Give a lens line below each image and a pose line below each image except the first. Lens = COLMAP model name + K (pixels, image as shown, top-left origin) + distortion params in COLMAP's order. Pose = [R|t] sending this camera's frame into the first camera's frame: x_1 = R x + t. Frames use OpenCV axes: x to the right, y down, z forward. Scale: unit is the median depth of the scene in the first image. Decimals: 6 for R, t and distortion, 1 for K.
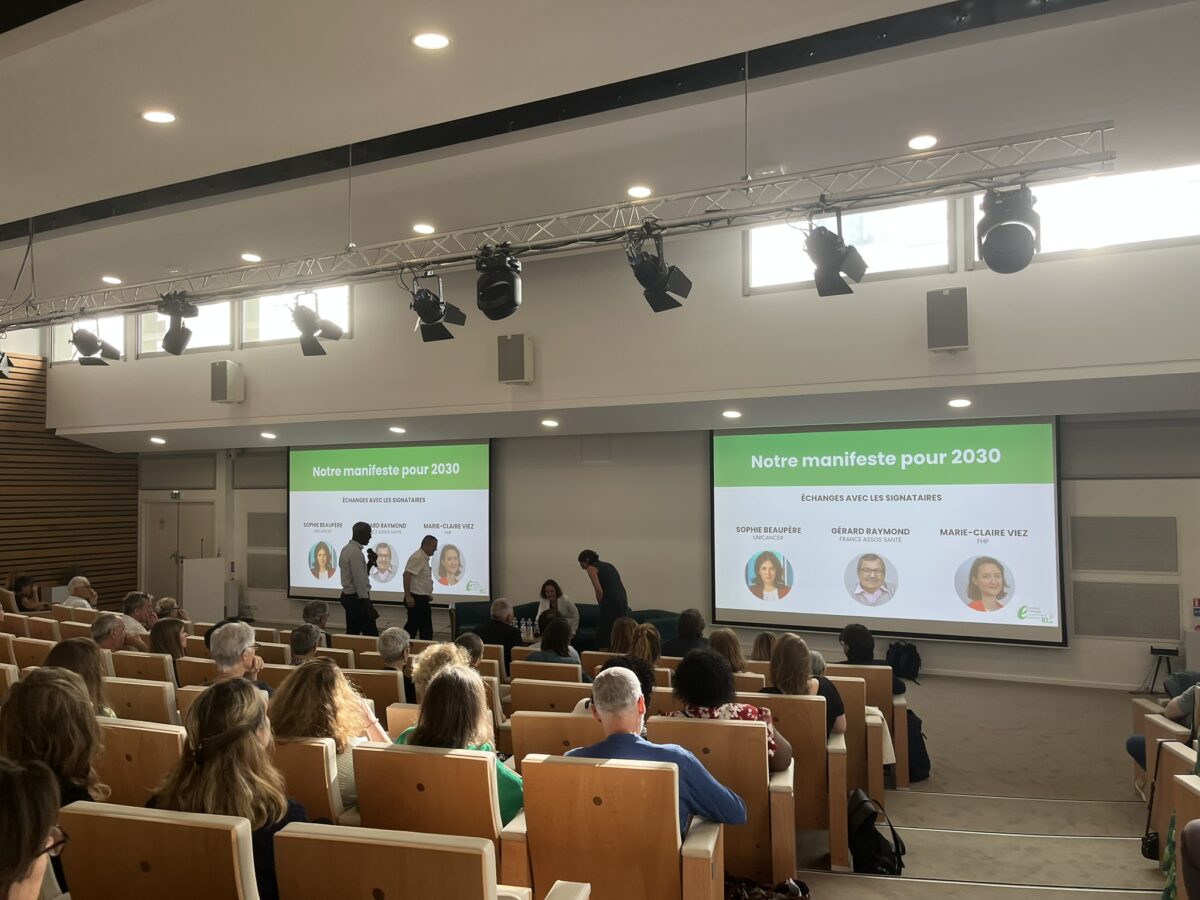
lens RADIAL K [[904.4, 0, 604.2], [0, 904.4, 454.7], [0, 0, 1]] dist [0.048095, -0.056762]
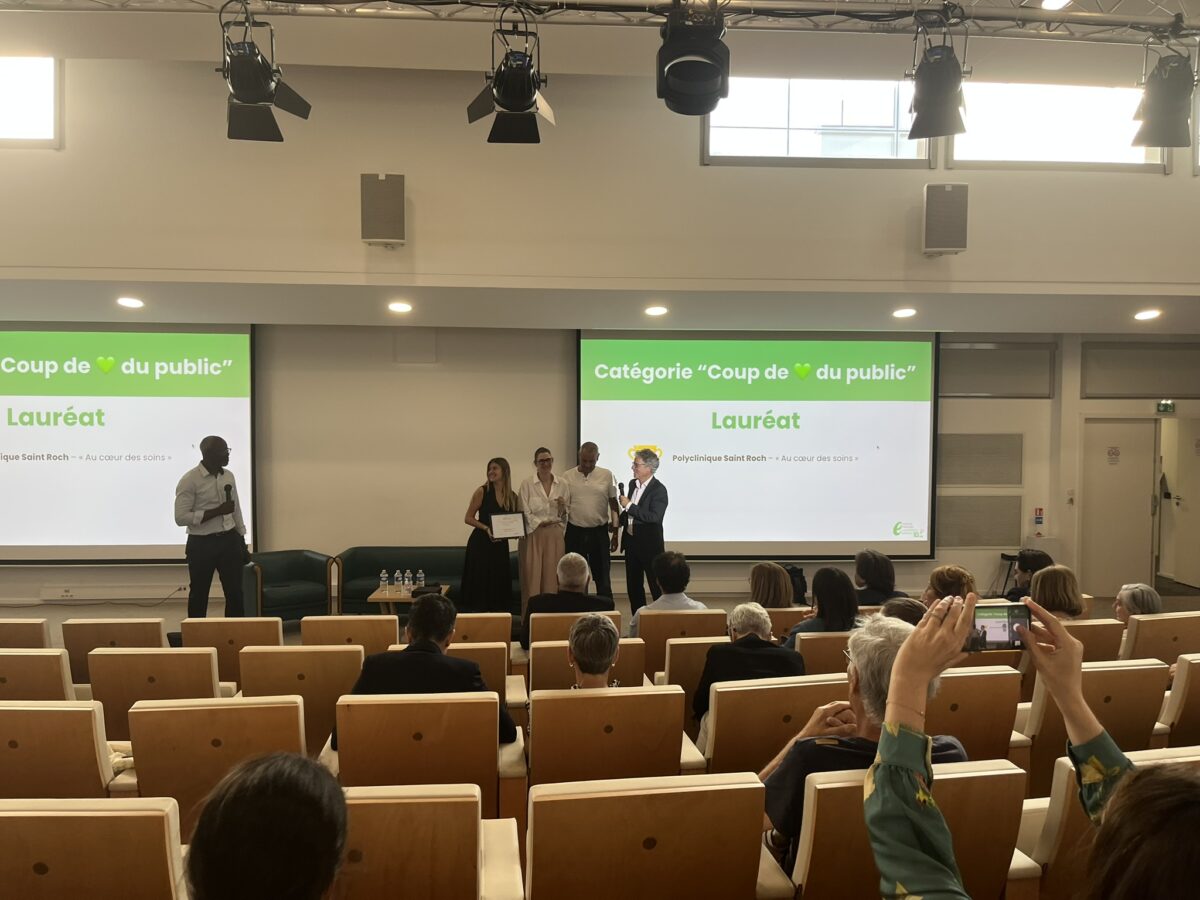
lens RADIAL K [[909.1, 0, 585.8], [0, 909.1, 452.0], [0, 0, 1]] dist [0.014027, 0.005789]
pose [[0.861102, -0.005605, 0.508401, -0.341418], [-0.032048, 0.997352, 0.065278, 0.033123], [-0.507421, -0.072504, 0.858643, 0.308584]]
